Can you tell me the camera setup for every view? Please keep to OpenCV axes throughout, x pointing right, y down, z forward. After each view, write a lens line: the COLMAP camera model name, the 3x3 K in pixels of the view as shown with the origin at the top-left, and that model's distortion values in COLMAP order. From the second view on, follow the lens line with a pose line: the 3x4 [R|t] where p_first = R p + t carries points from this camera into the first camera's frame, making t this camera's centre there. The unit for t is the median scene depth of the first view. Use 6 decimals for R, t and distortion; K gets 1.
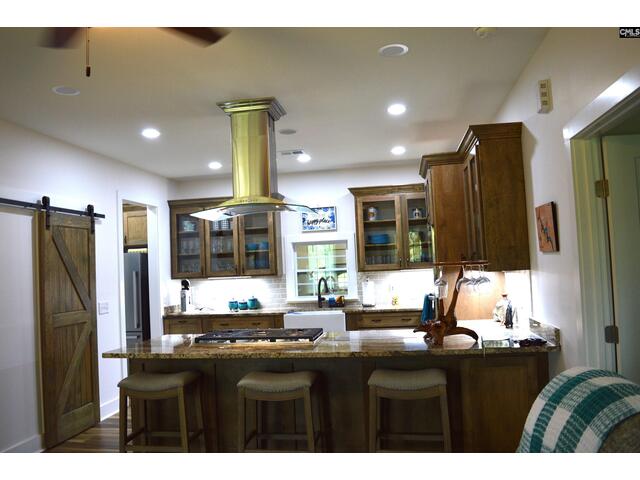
lens RADIAL K [[511.5, 0, 322.2], [0, 511.5, 238.3], [0, 0, 1]] dist [-0.086520, -0.007619]
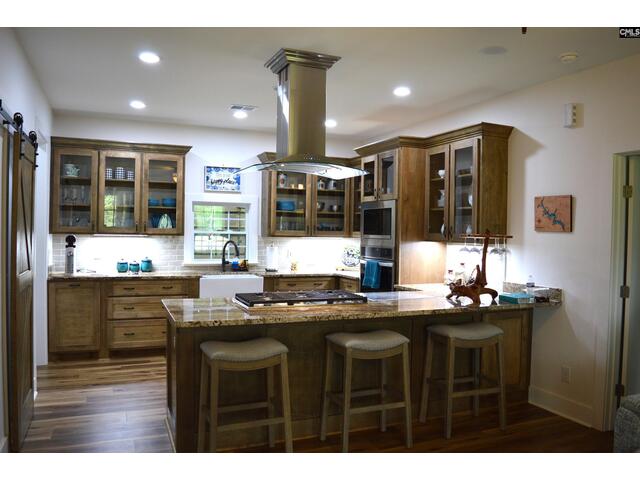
lens RADIAL K [[511.5, 0, 320.1], [0, 511.5, 236.3], [0, 0, 1]] dist [-0.086520, -0.007619]
pose [[0.845719, 0.053374, 0.530952, -0.365045], [-0.084484, 0.995829, 0.034465, 0.021125], [-0.526898, -0.074005, 0.846701, 0.093757]]
